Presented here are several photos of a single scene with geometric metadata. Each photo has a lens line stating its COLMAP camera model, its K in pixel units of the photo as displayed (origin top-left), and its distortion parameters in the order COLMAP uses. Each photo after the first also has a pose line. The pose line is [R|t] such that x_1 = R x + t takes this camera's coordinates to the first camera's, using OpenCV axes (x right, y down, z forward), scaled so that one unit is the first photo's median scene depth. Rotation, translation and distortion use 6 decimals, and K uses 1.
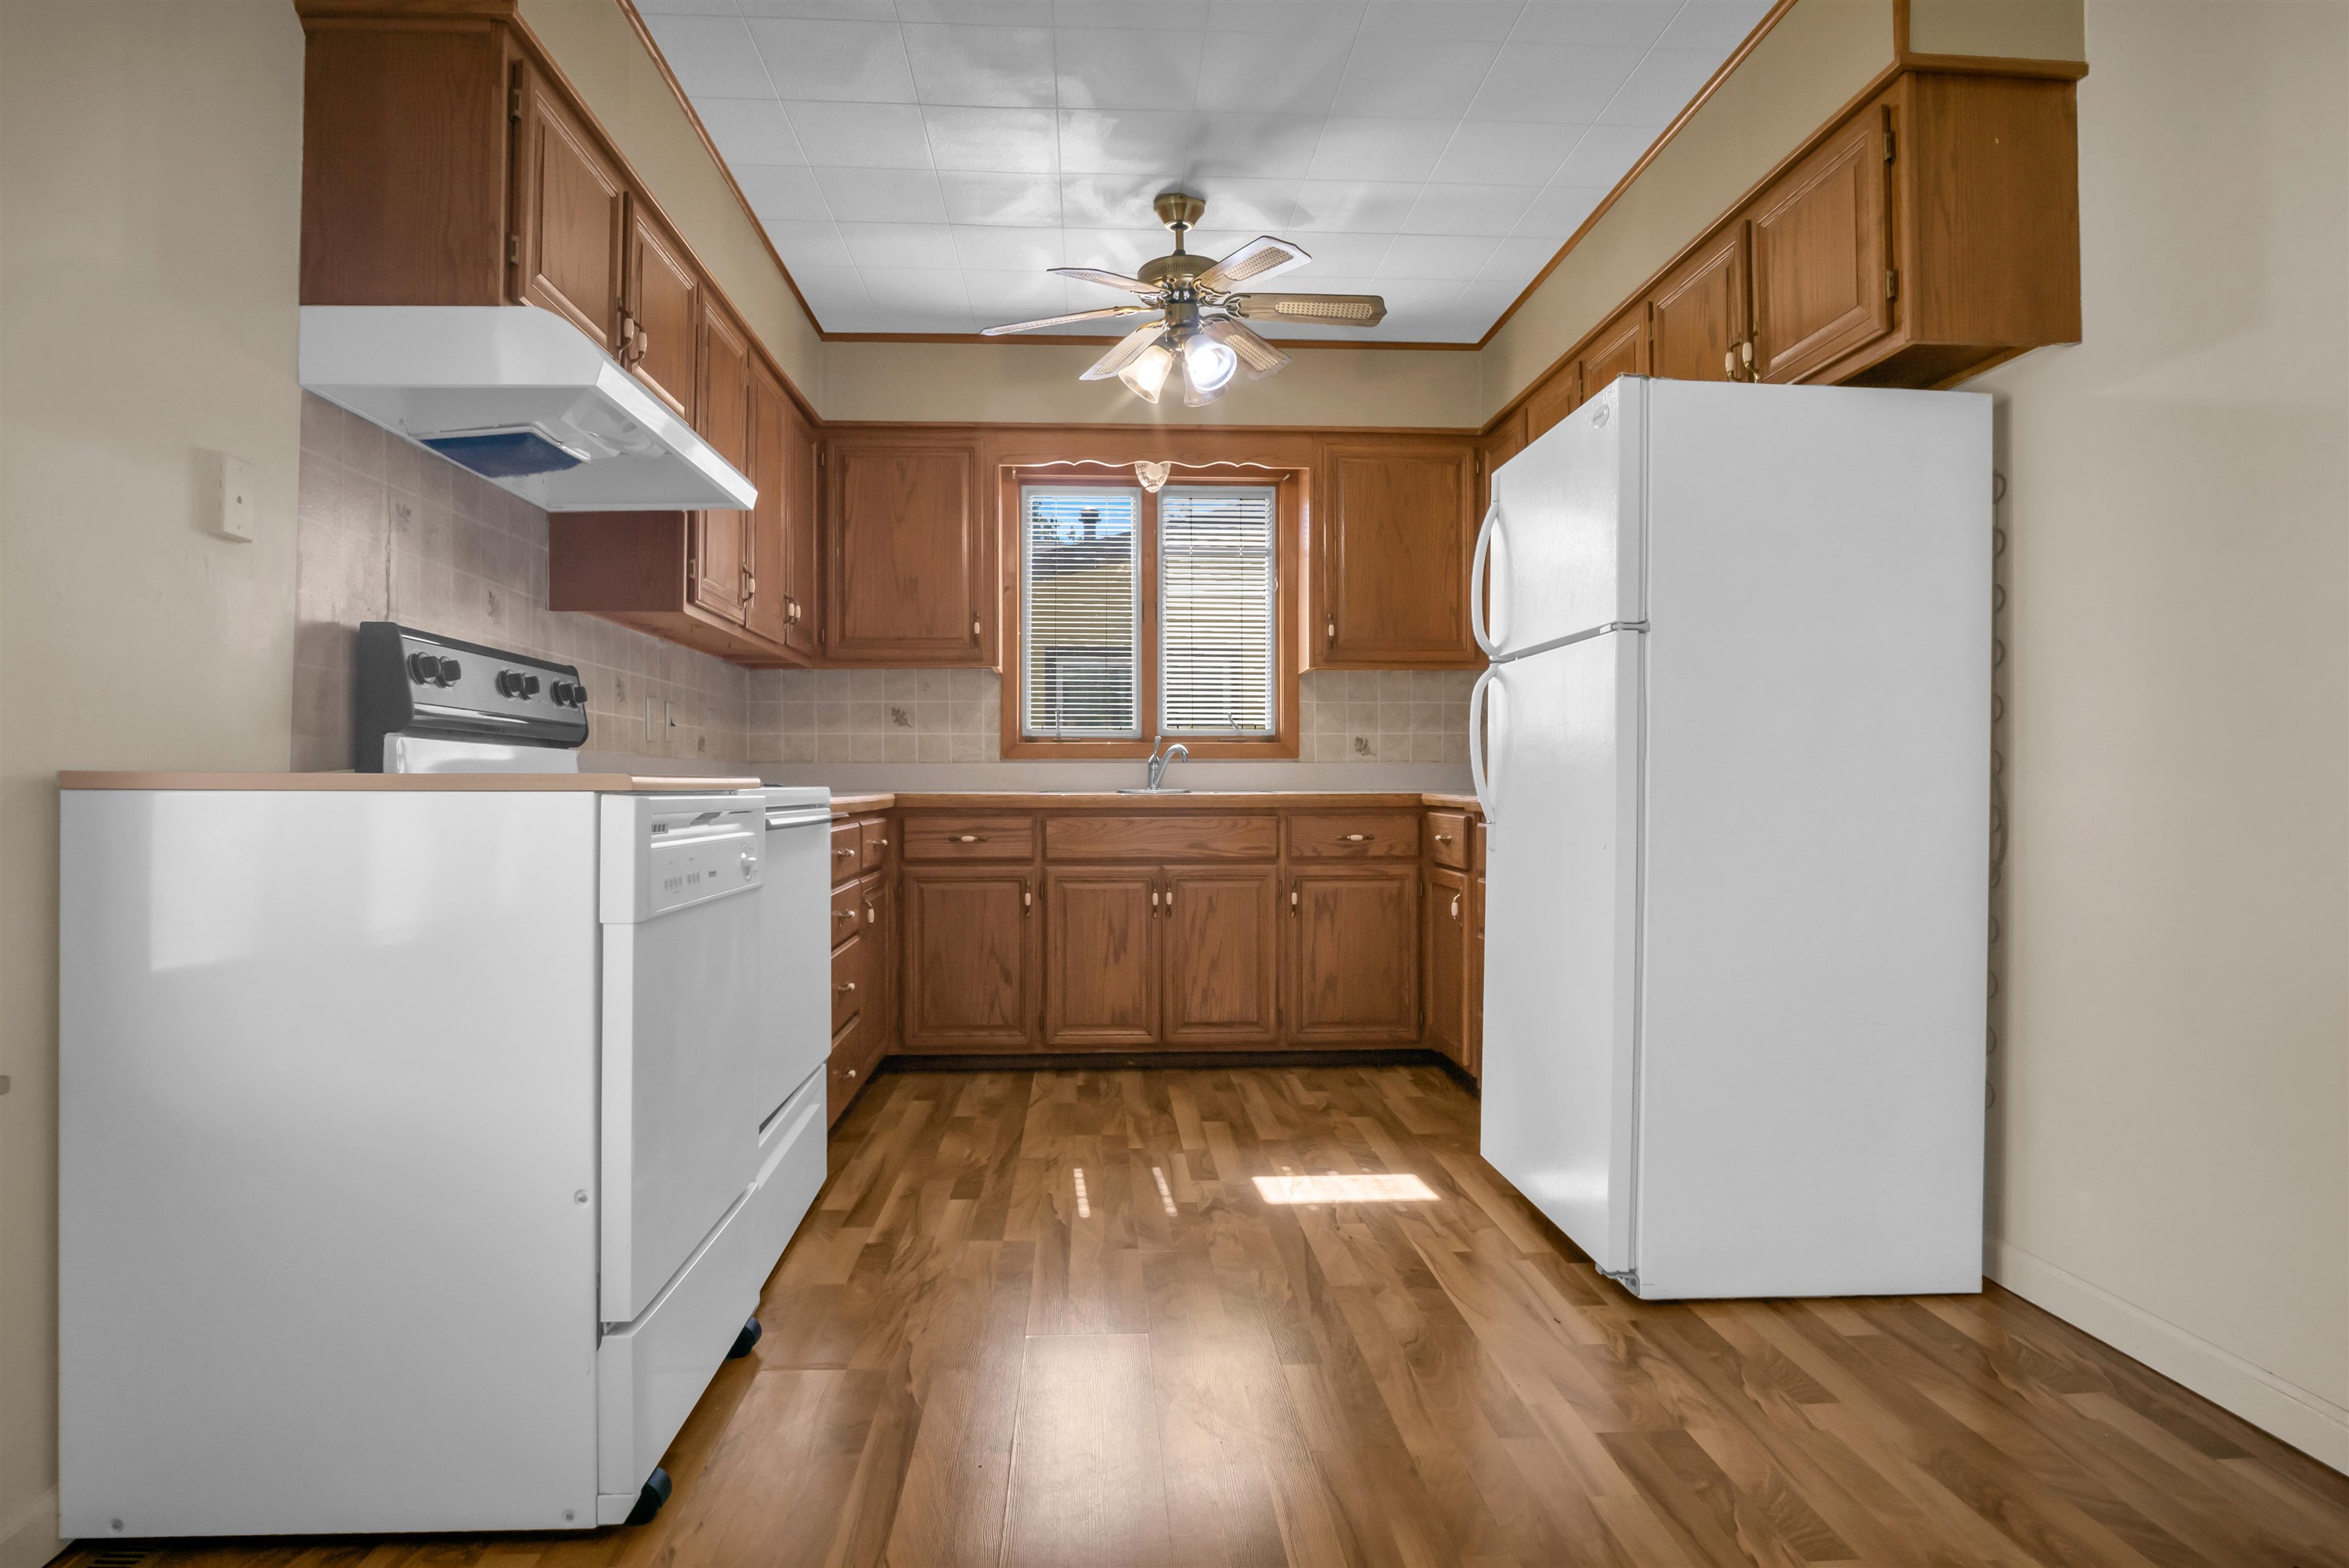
lens RADIAL K [[1289.7, 0, 1159.7], [0, 1289.7, 779.5], [0, 0, 1]] dist [-0.034978, 0.008286]
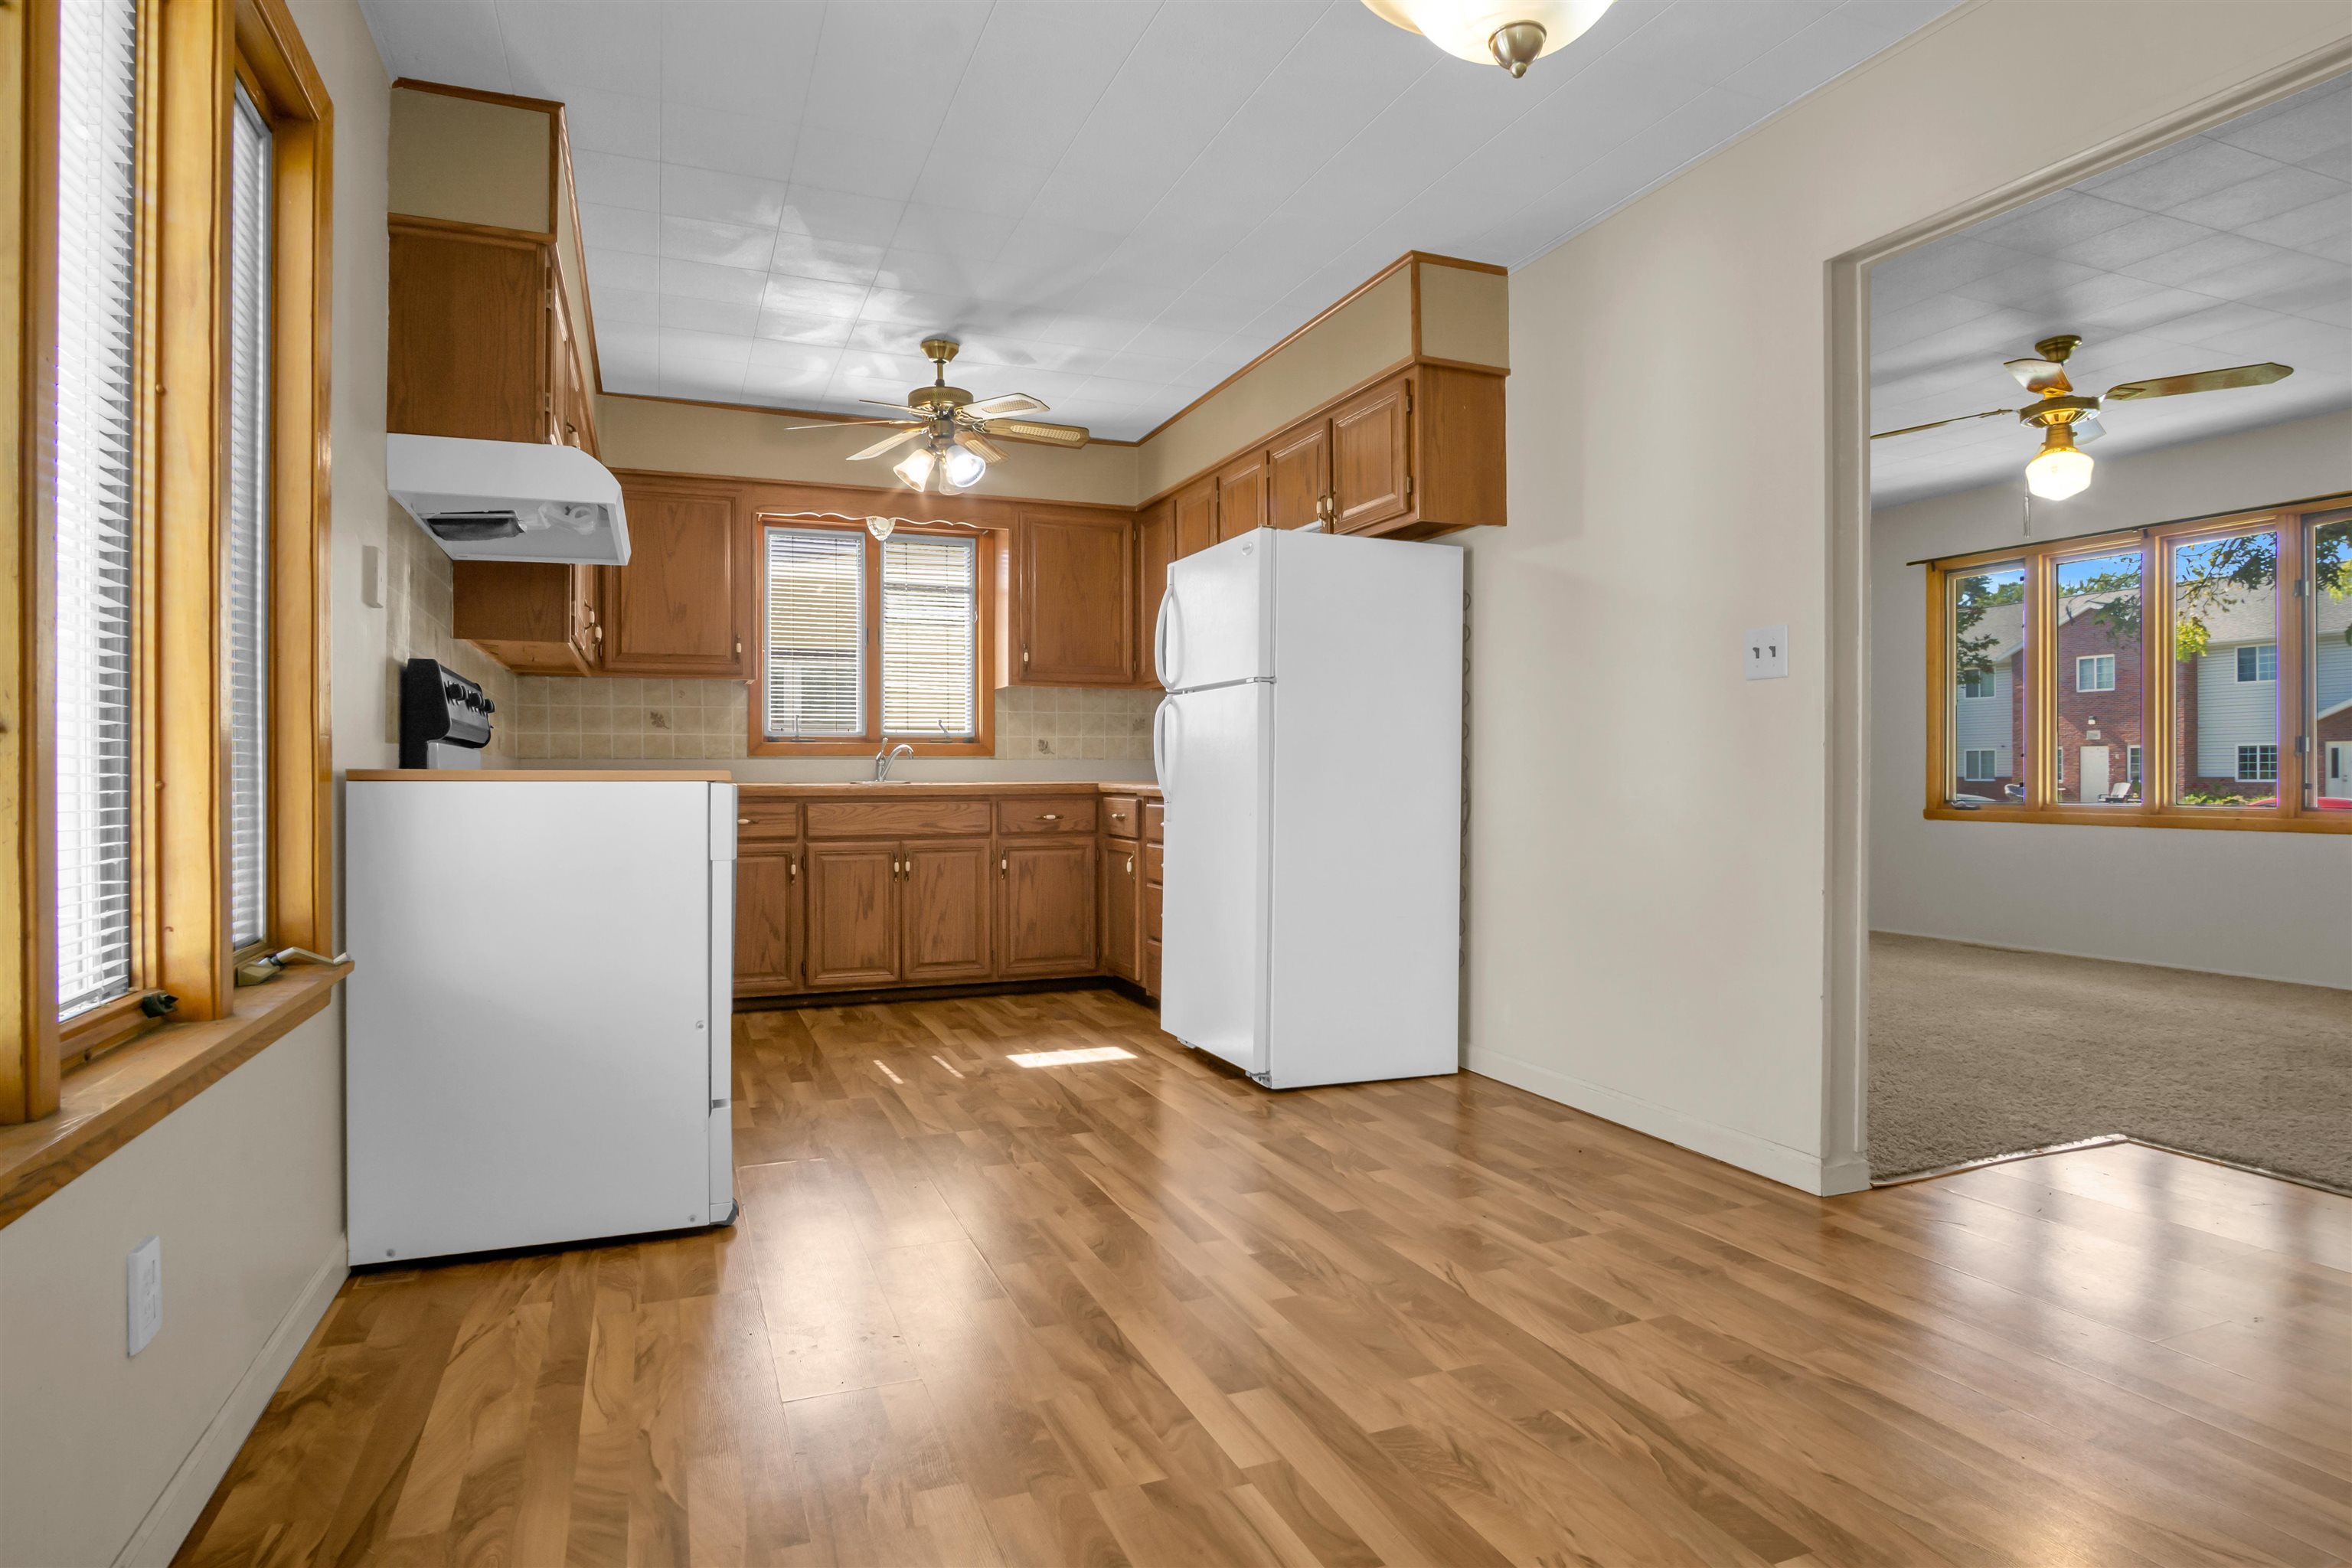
lens RADIAL K [[1291.5, 0, 1166.2], [0, 1291.5, 781.0], [0, 0, 1]] dist [-0.034978, 0.008286]
pose [[0.948914, -0.002756, 0.315522, -0.153121], [0.000707, 0.999978, 0.006611, -0.000449], [-0.315533, -0.006050, 0.948895, -0.293973]]
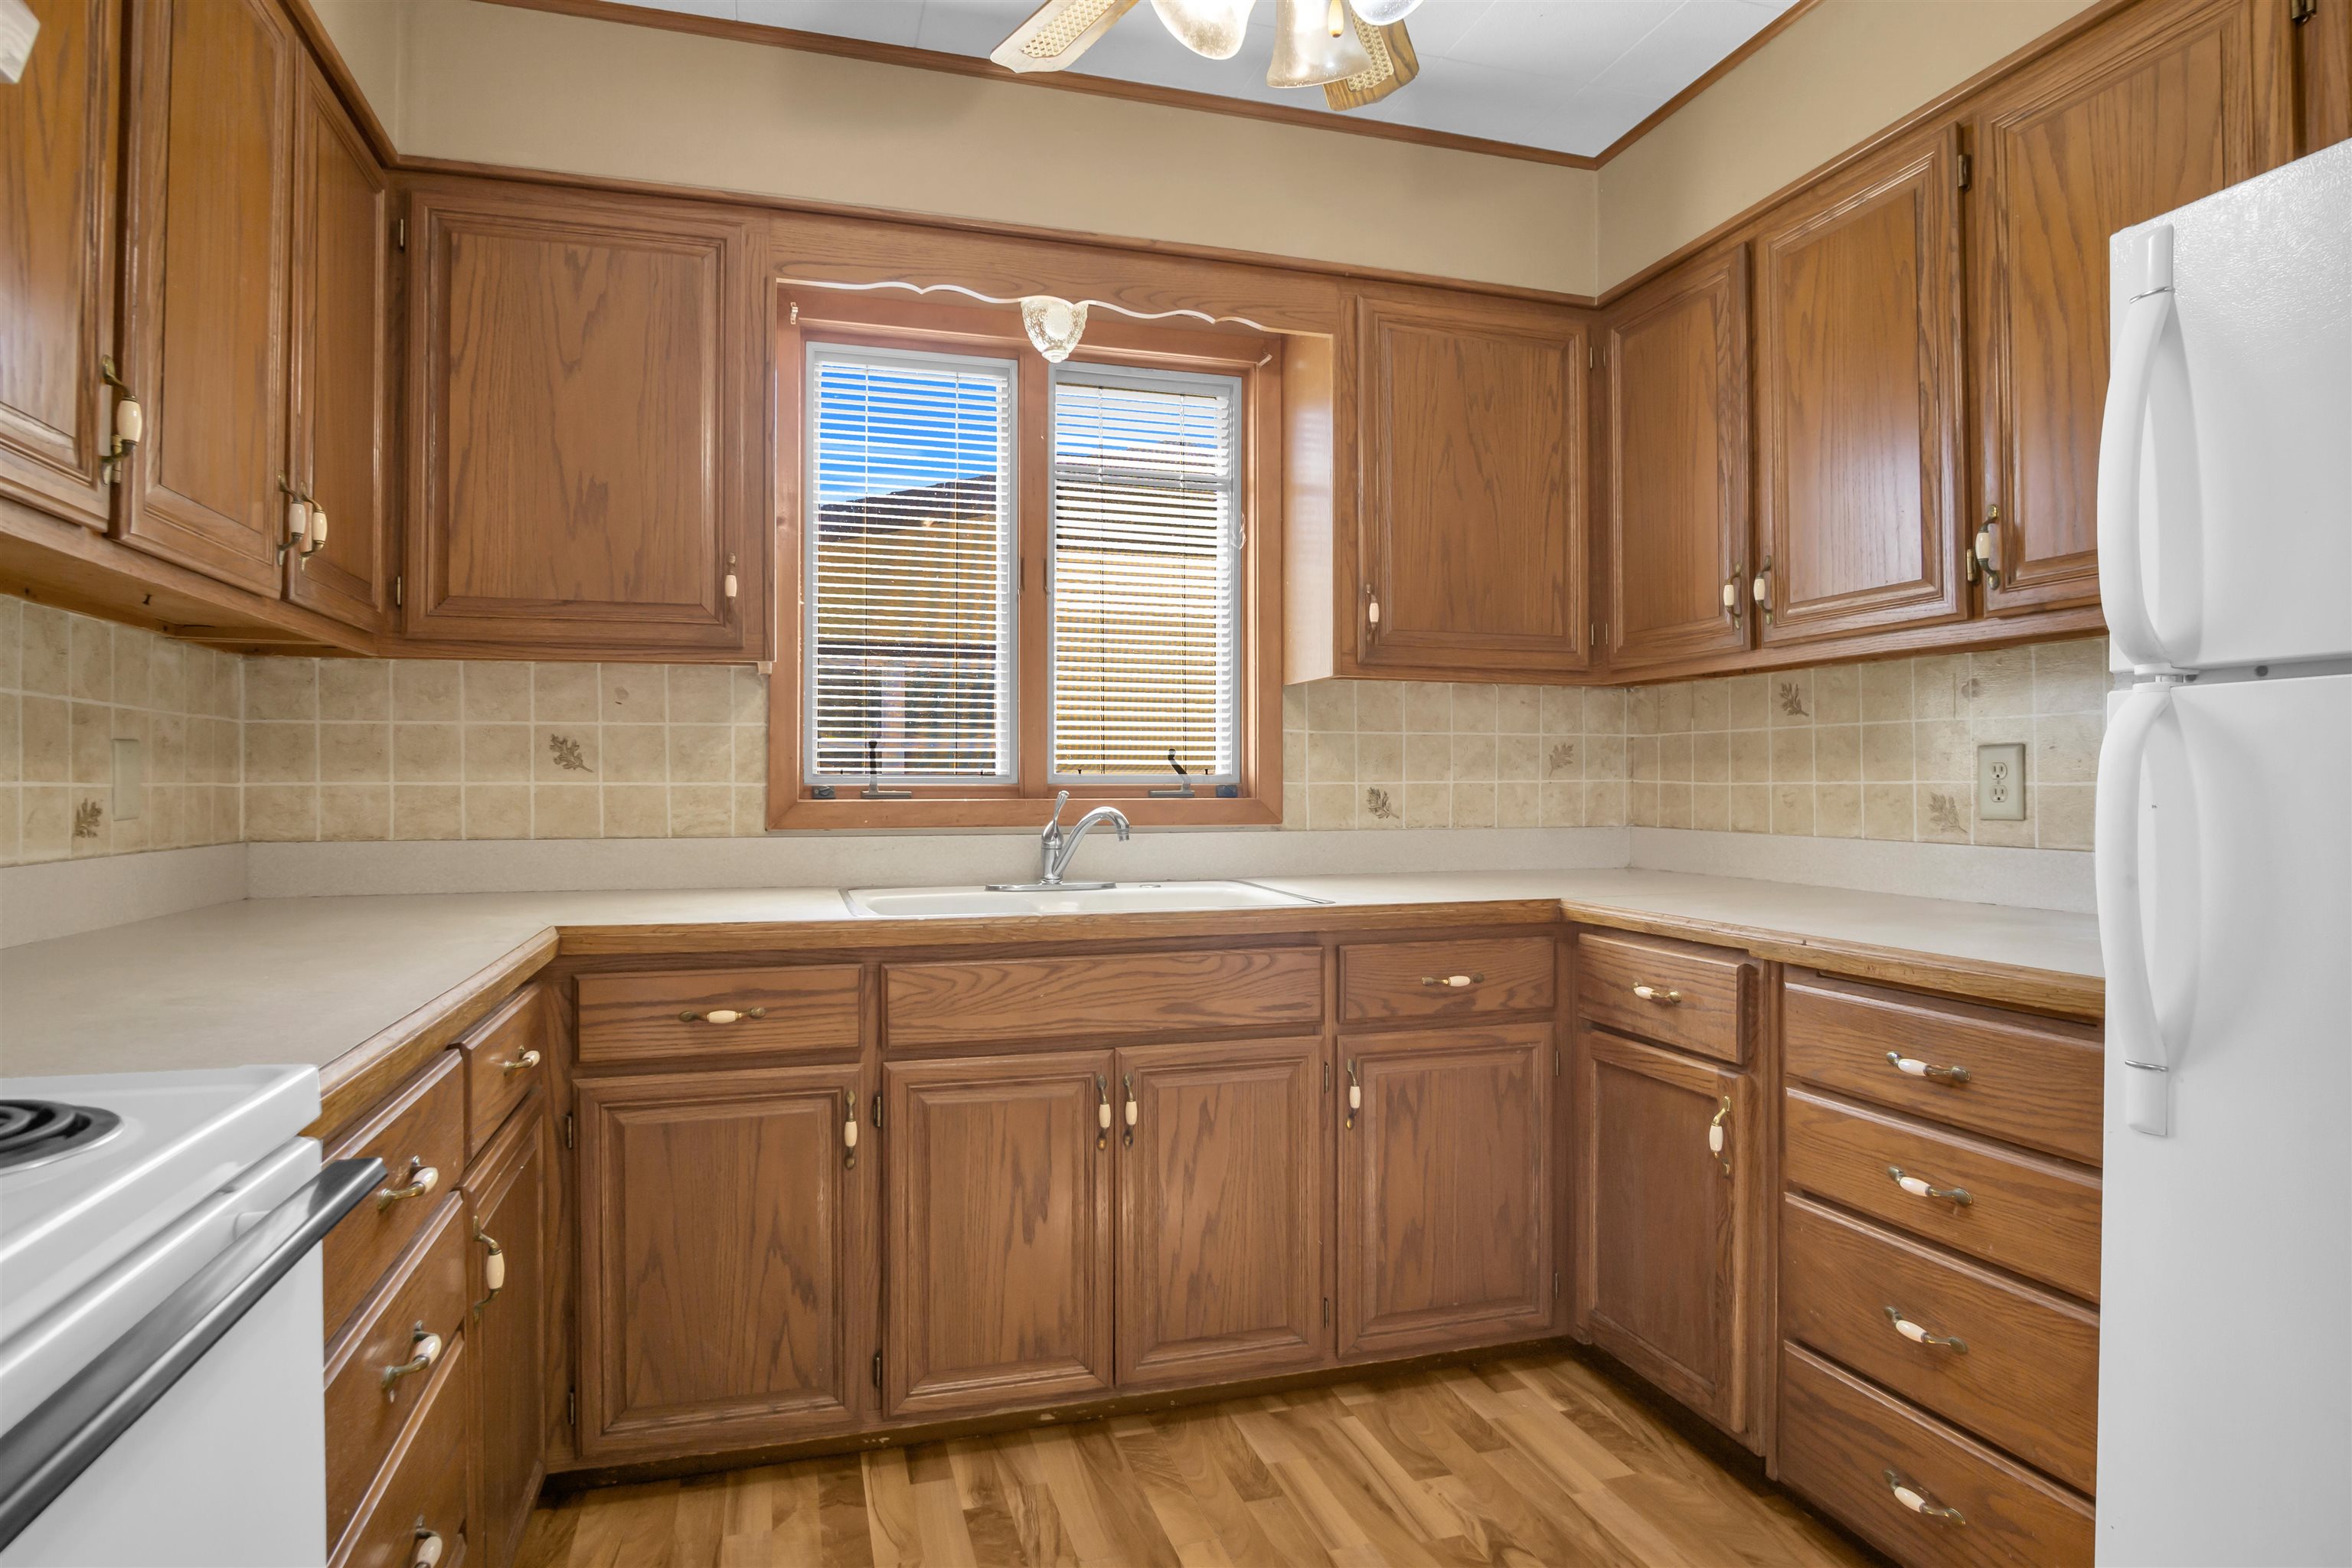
lens RADIAL K [[1291.5, 0, 1212.6], [0, 1291.5, 773.2], [0, 0, 1]] dist [-0.034978, 0.008286]
pose [[0.963606, 0.000778, 0.267324, -0.100927], [0.001451, 0.999966, -0.008140, -0.041182], [-0.267322, 0.008232, 0.963572, 0.489115]]
